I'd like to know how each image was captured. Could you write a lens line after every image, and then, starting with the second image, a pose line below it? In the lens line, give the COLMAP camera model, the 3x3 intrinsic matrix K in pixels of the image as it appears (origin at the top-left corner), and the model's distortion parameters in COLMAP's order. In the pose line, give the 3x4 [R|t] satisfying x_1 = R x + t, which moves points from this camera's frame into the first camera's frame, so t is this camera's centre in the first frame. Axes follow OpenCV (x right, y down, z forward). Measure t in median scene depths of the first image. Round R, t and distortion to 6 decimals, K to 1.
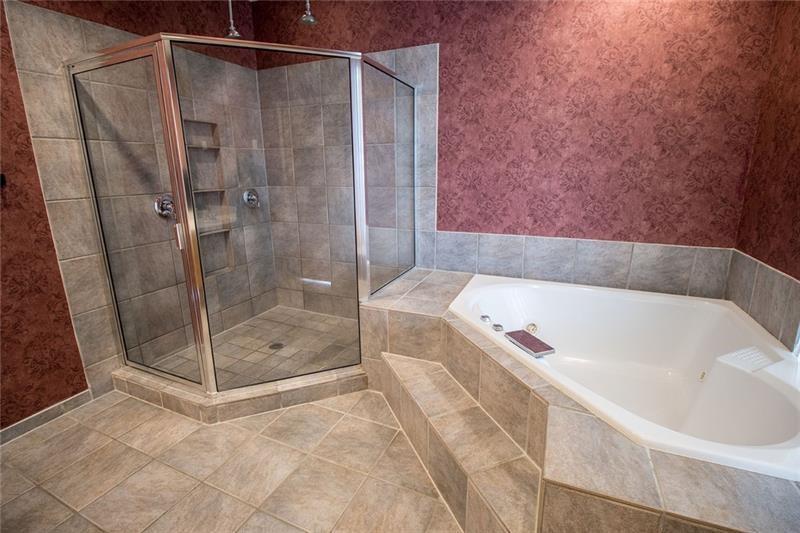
lens RADIAL K [[409.2, 0, 400.0], [0, 409.2, 266.5], [0, 0, 1]] dist [-0.006835, -0.000995]
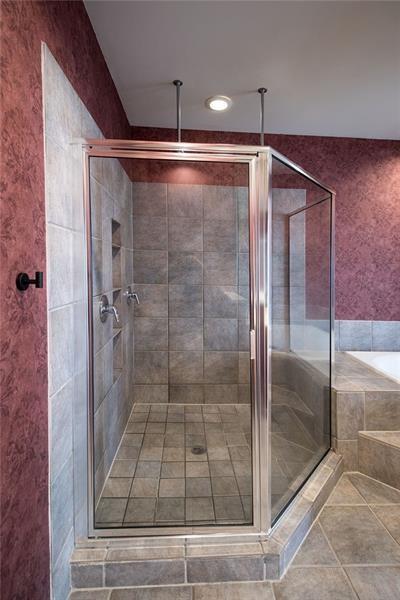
lens RADIAL K [[293.1, 0, 200.2], [0, 293.1, 268.3], [0, 0, 1]] dist [0.028441, -0.018220]
pose [[0.873142, 0.036503, 0.486097, -0.633201], [0.079364, 0.973242, -0.215641, -0.067527], [-0.480962, 0.226864, 0.846882, 0.308384]]
